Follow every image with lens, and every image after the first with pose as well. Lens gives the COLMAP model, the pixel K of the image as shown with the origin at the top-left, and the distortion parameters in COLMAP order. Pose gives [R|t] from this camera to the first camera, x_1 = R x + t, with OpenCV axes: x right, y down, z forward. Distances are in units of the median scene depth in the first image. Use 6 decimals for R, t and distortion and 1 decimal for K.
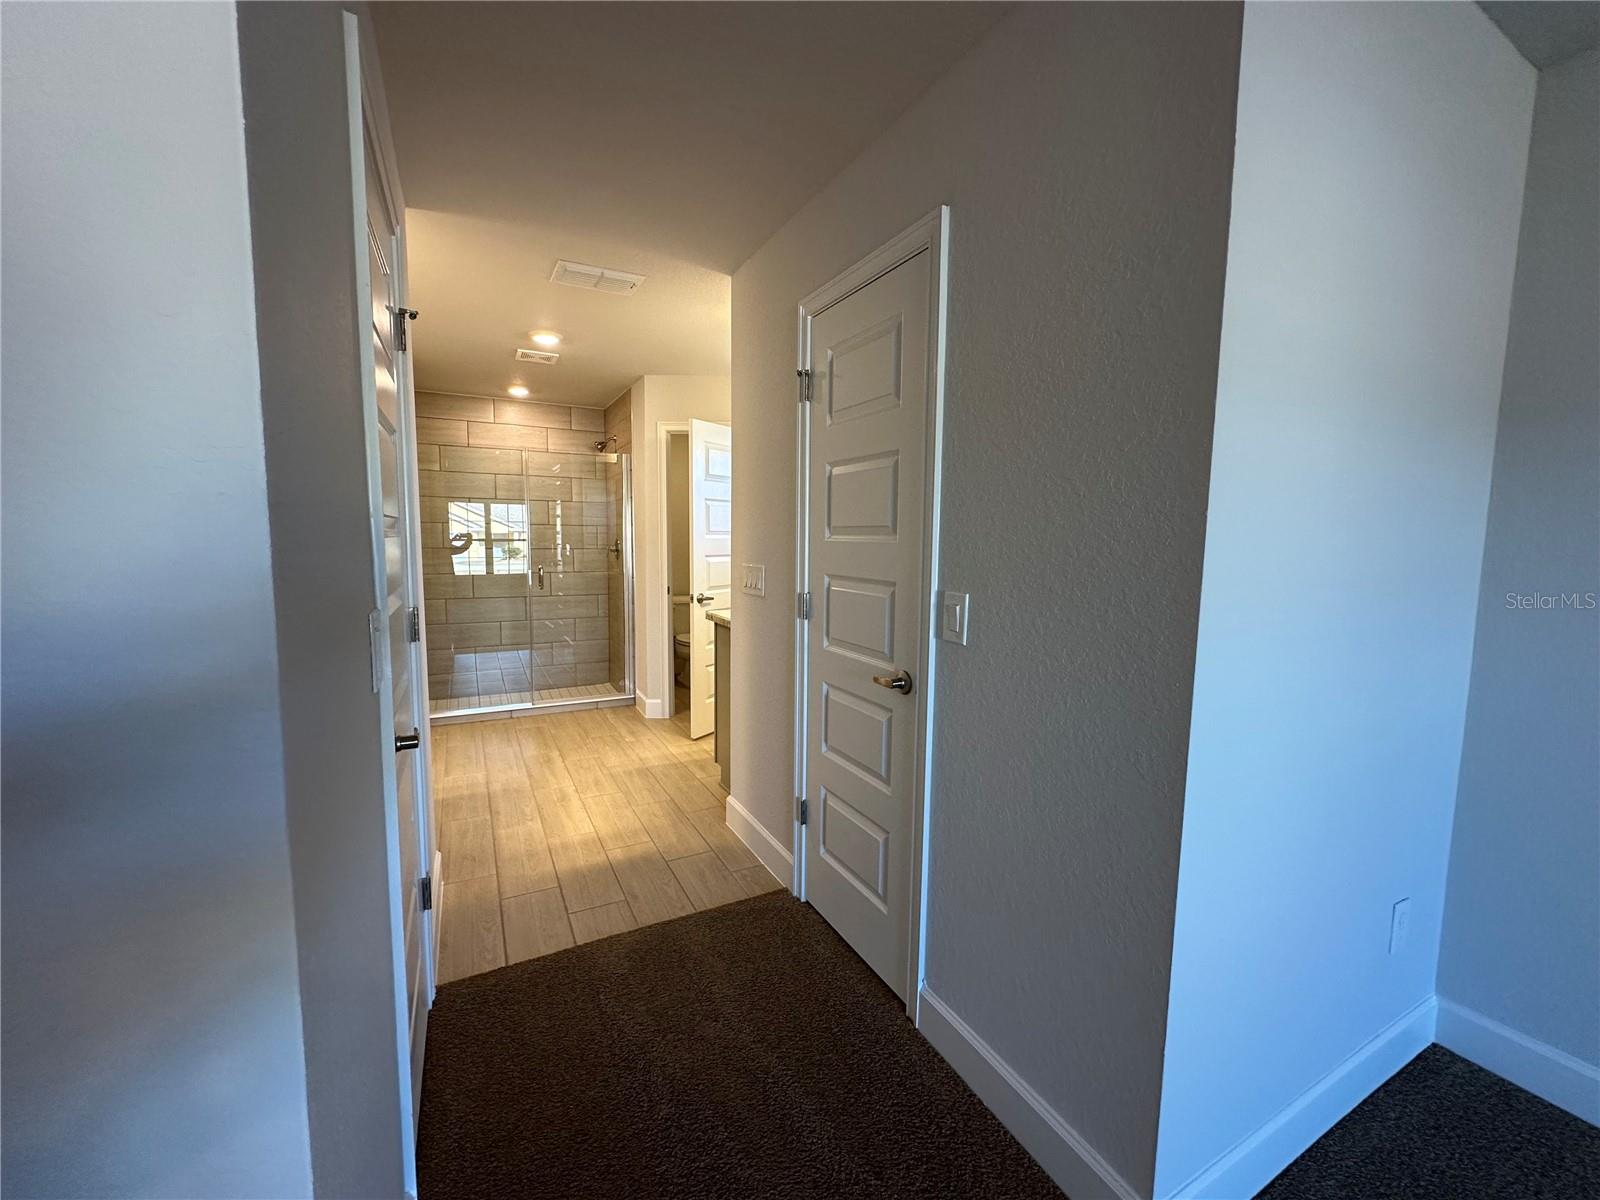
lens RADIAL K [[638.6, 0, 801.3], [0, 638.6, 598.7], [0, 0, 1]] dist [-0.002145, 0.000590]
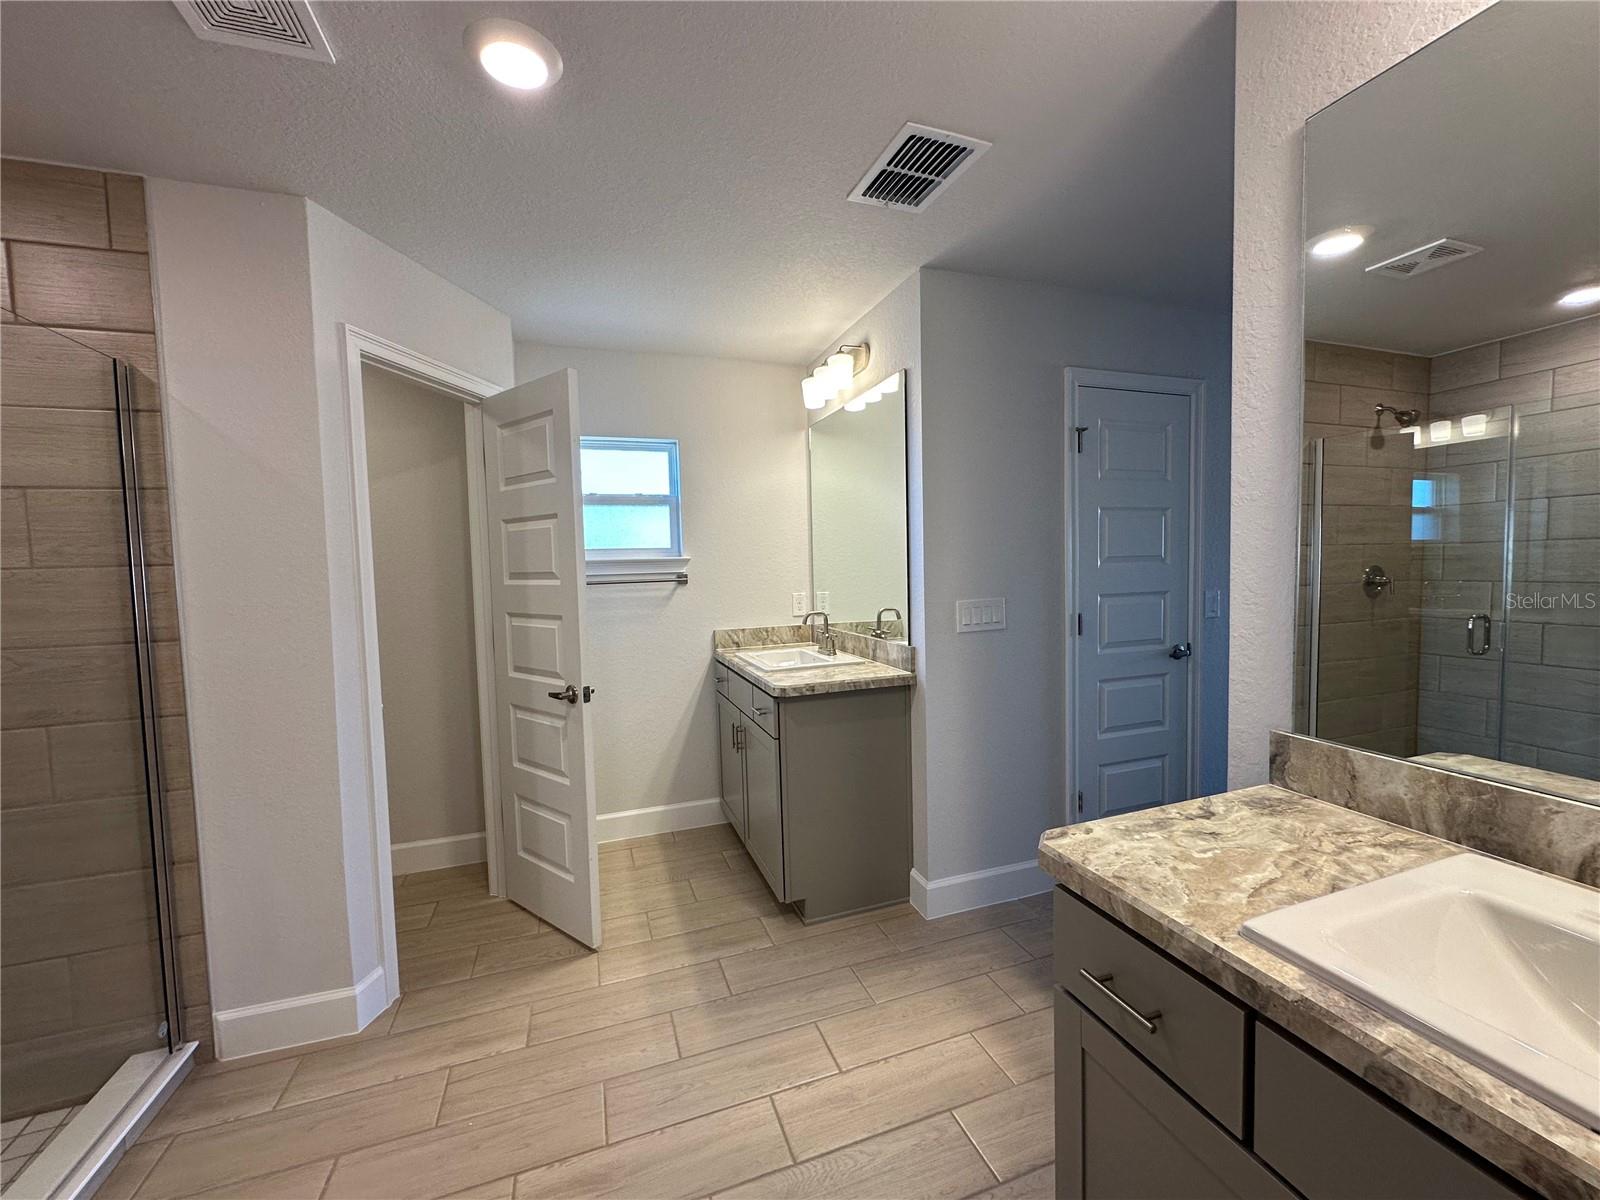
lens RADIAL K [[638.6, 0, 801.3], [0, 638.6, 598.7], [0, 0, 1]] dist [-0.002145, 0.000590]
pose [[0.149289, -0.077745, 0.985733, -0.770116], [0.118923, 0.991080, 0.060156, -0.107017], [-0.981616, 0.108245, 0.157203, 0.823220]]
